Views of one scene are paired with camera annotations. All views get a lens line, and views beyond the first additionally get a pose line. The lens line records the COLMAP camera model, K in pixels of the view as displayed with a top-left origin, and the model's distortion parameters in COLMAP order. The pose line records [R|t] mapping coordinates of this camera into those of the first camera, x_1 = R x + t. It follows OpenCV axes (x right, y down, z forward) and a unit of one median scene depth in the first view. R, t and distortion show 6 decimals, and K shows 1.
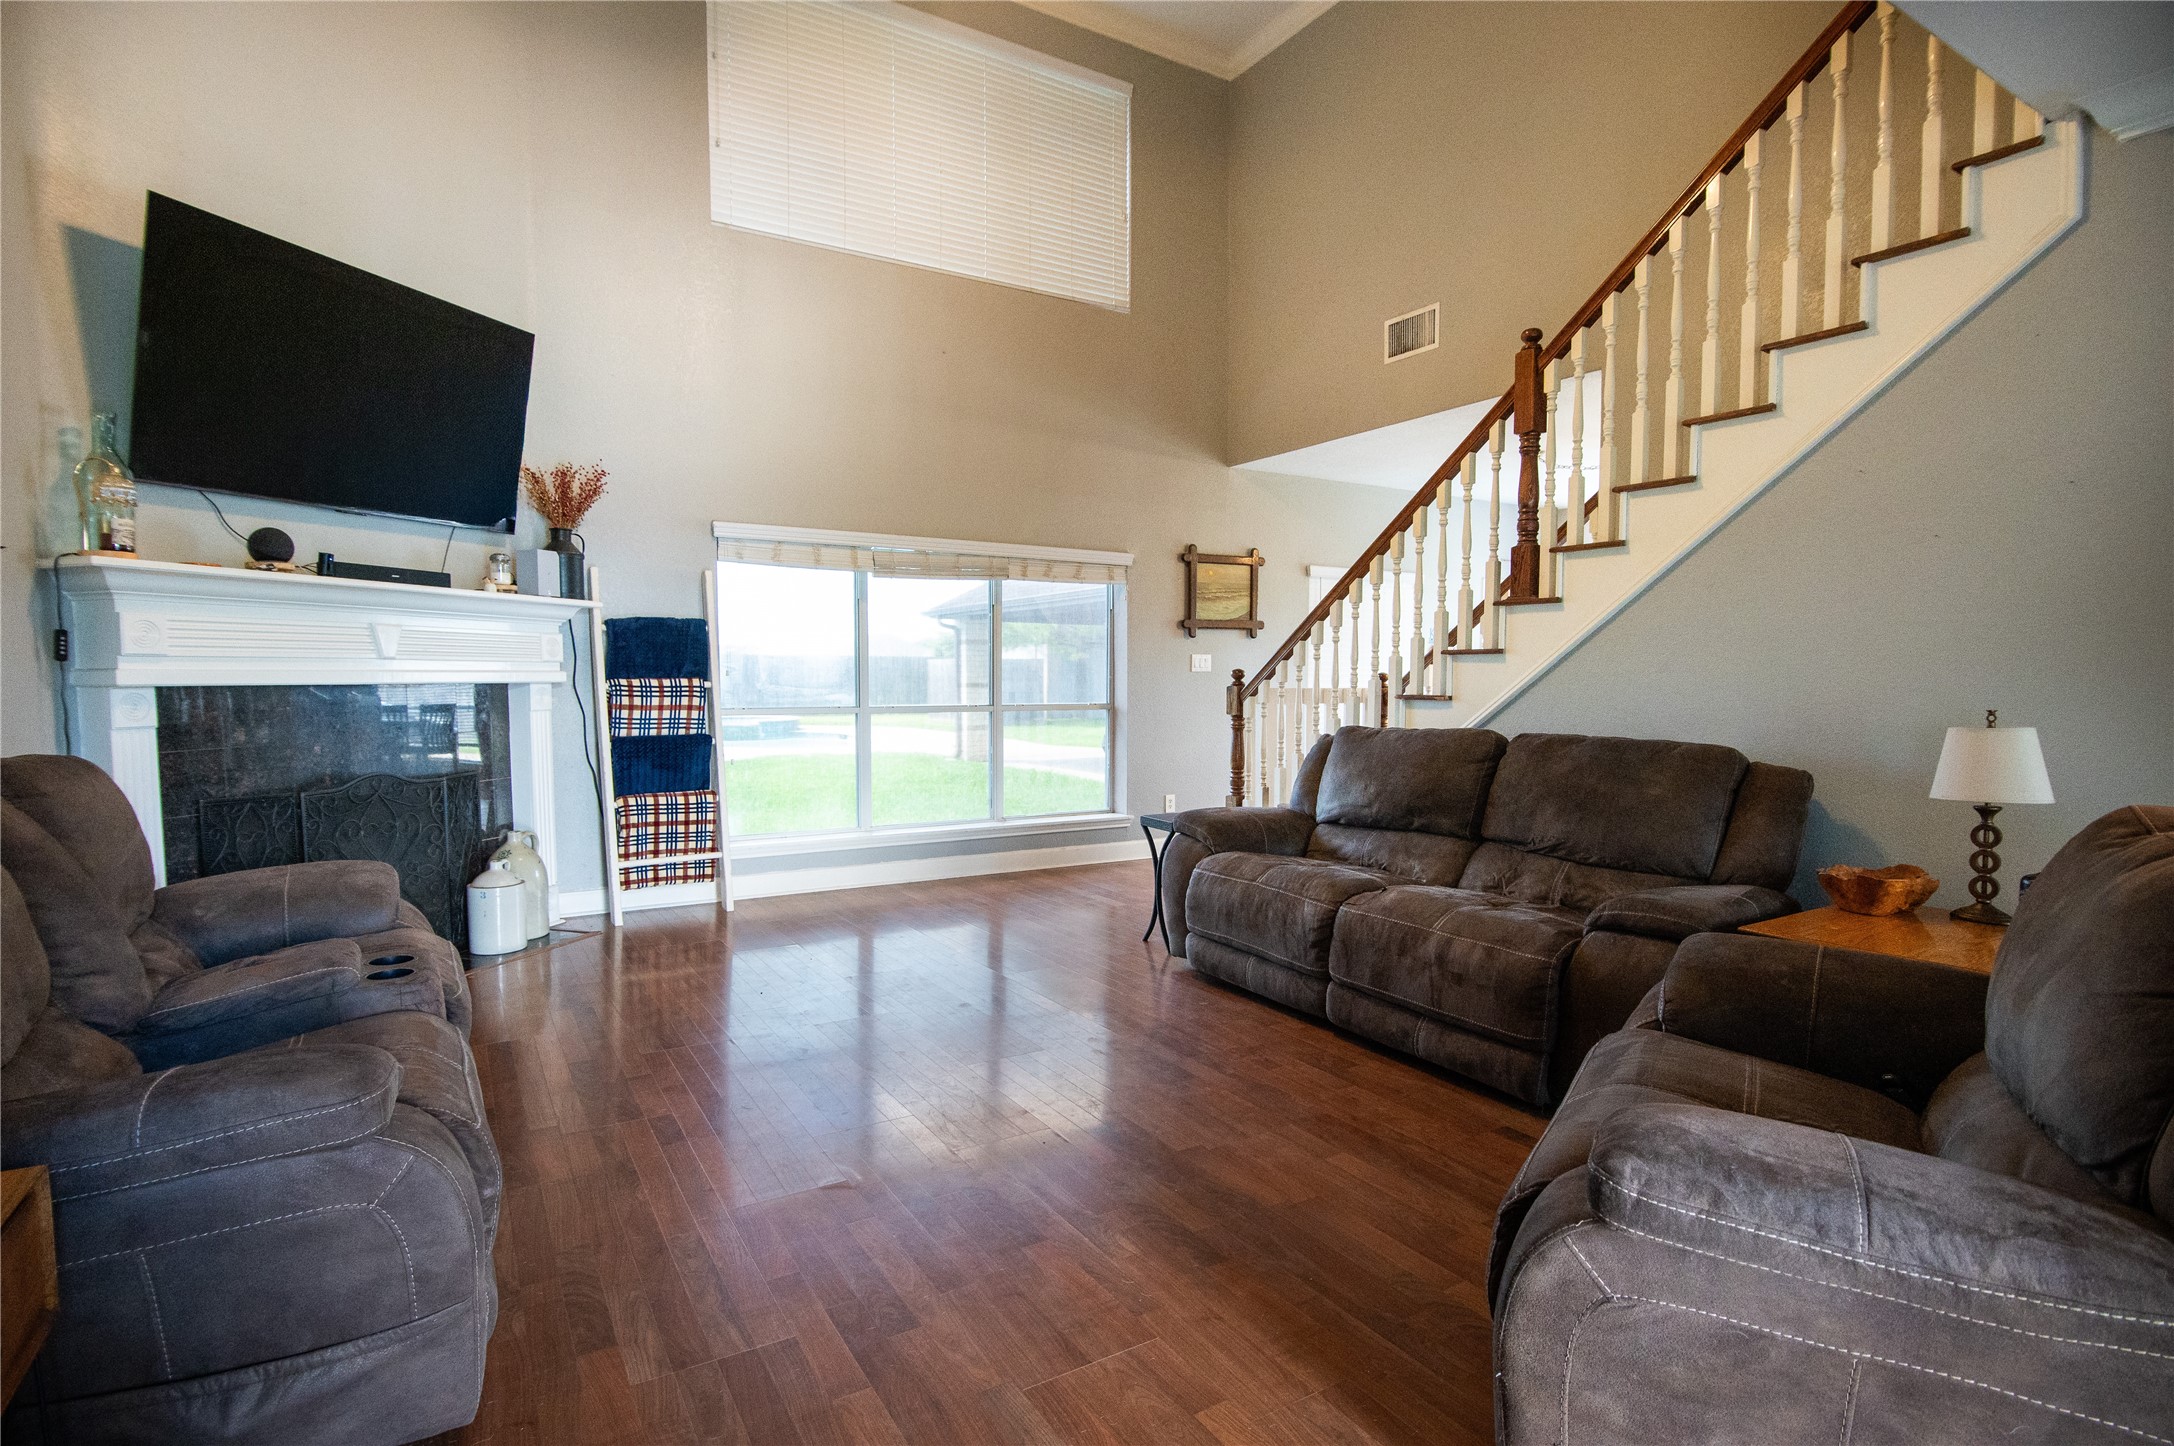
lens RADIAL K [[1060.9, 0, 1087.0], [0, 1060.9, 723.0], [0, 0, 1]] dist [-0.002912, -0.000369]
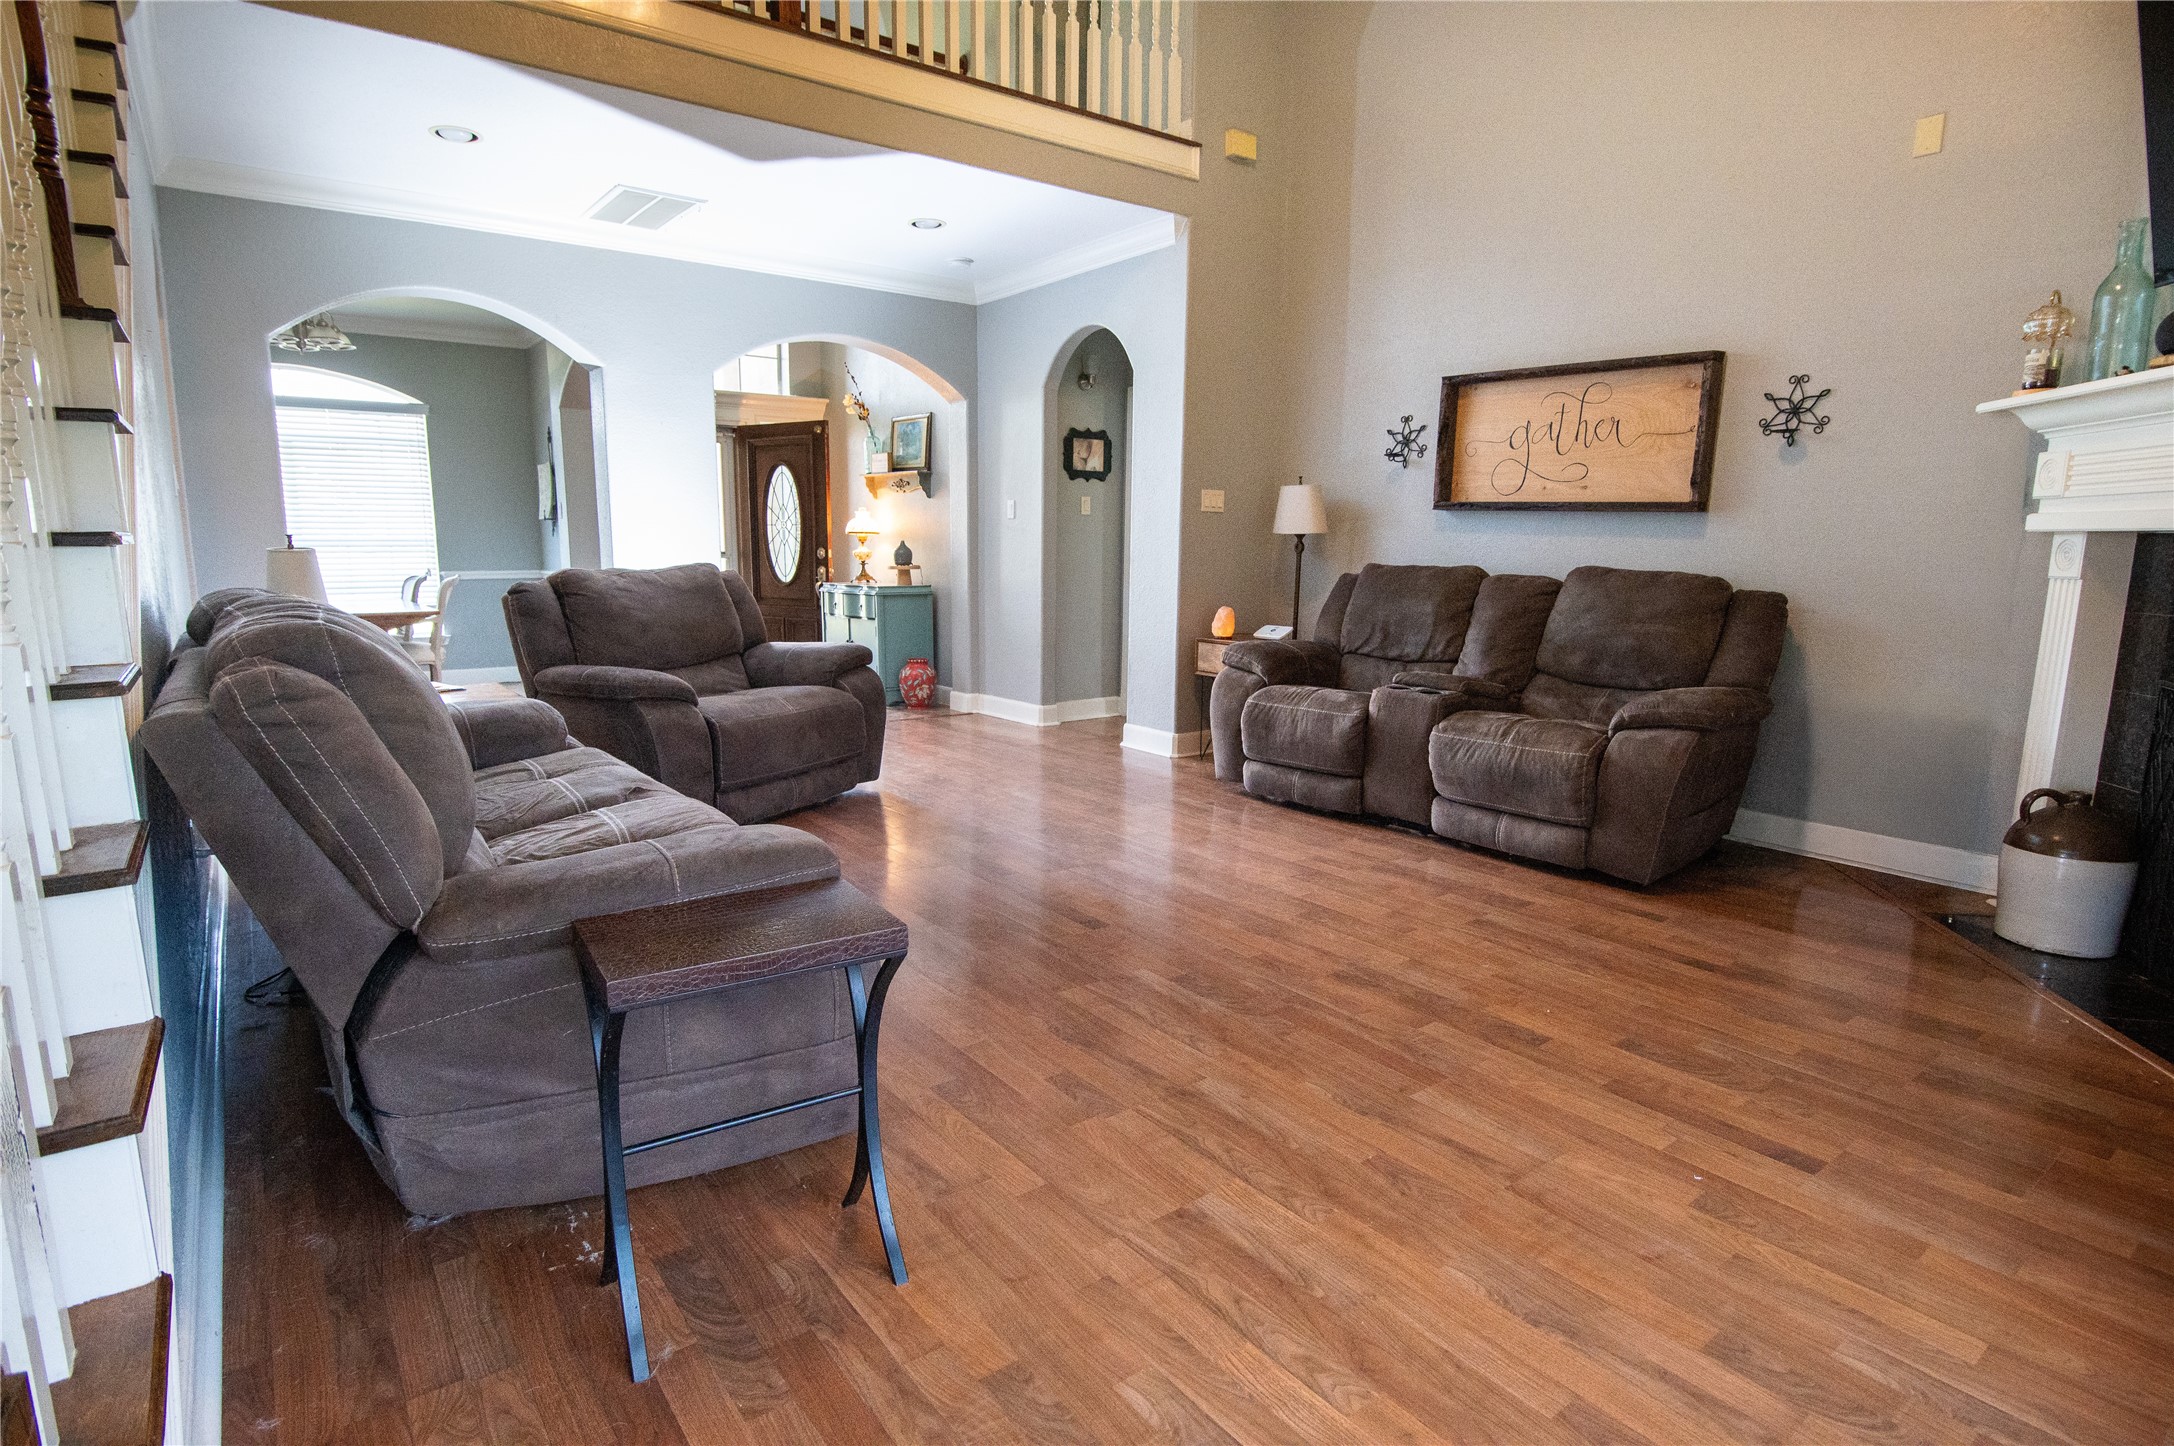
lens RADIAL K [[1139.2, 0, 1081.0], [0, 1139.2, 731.2], [0, 0, 1]] dist [-0.020700, 0.000400]
pose [[-0.994896, 0.009189, -0.100482, 0.037212], [-0.012385, 0.977191, 0.211999, -0.038767], [0.100138, 0.212161, -0.972090, 1.187674]]
